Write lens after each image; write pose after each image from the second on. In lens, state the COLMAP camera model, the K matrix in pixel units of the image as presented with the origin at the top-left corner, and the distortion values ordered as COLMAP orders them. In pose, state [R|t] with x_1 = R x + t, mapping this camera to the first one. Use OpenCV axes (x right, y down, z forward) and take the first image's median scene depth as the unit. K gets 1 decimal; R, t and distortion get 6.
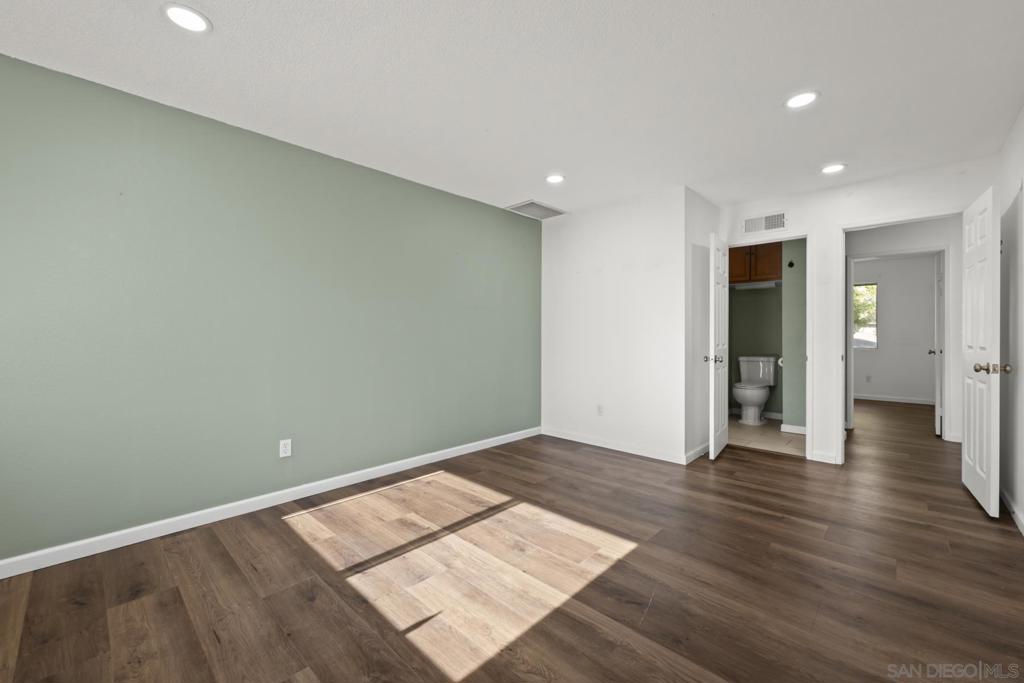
lens RADIAL K [[414.7, 0, 517.3], [0, 414.7, 331.2], [0, 0, 1]] dist [-0.005225, 0.001584]
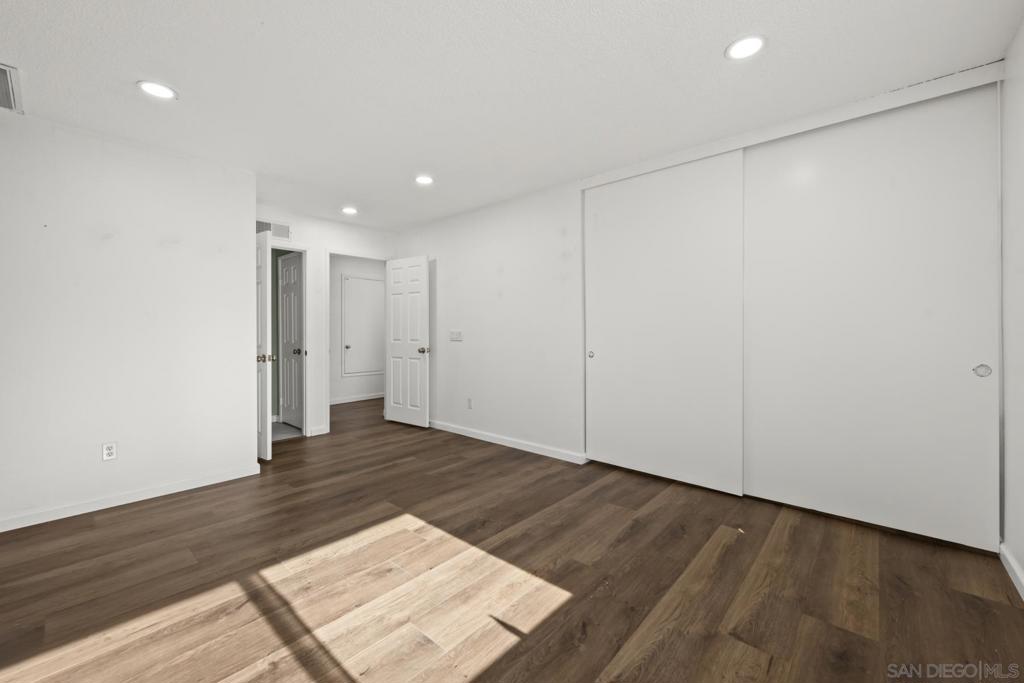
lens RADIAL K [[414.7, 0, 511.5], [0, 414.7, 338.5], [0, 0, 1]] dist [-0.005225, 0.001584]
pose [[-0.032112, -0.014529, 0.999379, -0.770686], [-0.001347, 0.999894, 0.014493, 0.005496], [-0.999483, -0.000881, -0.032128, 0.654579]]
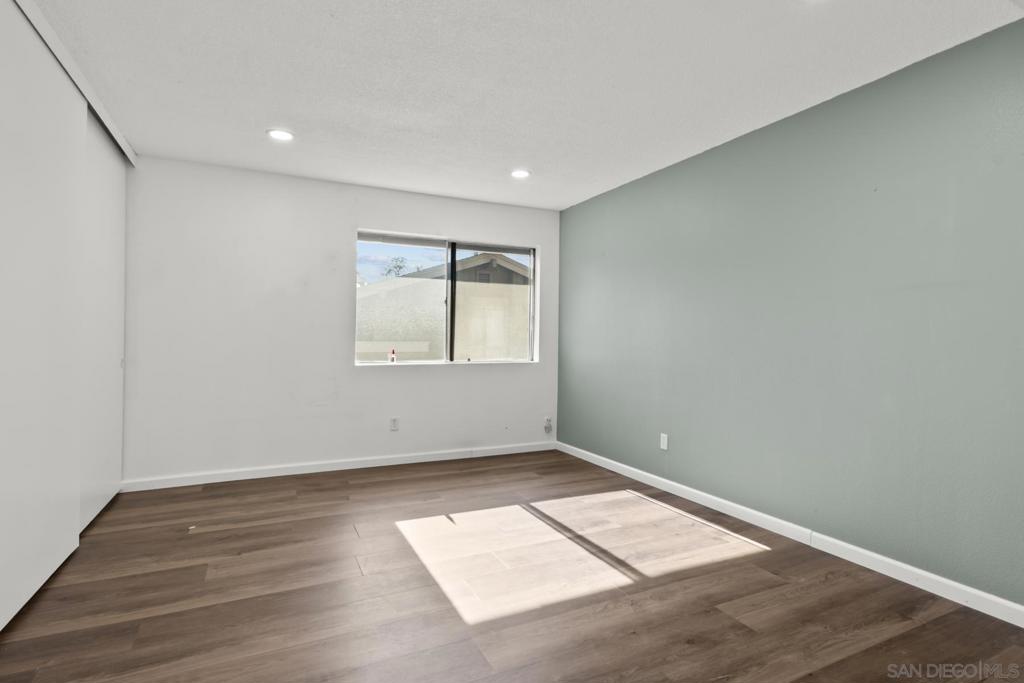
lens RADIAL K [[508.0, 0, 517.9], [0, 508.0, 340.8], [0, 0, 1]] dist [0.002983, 0.000730]
pose [[-0.338257, 0.000379, -0.941054, 0.974343], [-0.005718, 0.999981, 0.002459, 0.007437], [0.941036, 0.006213, -0.338249, 1.216044]]
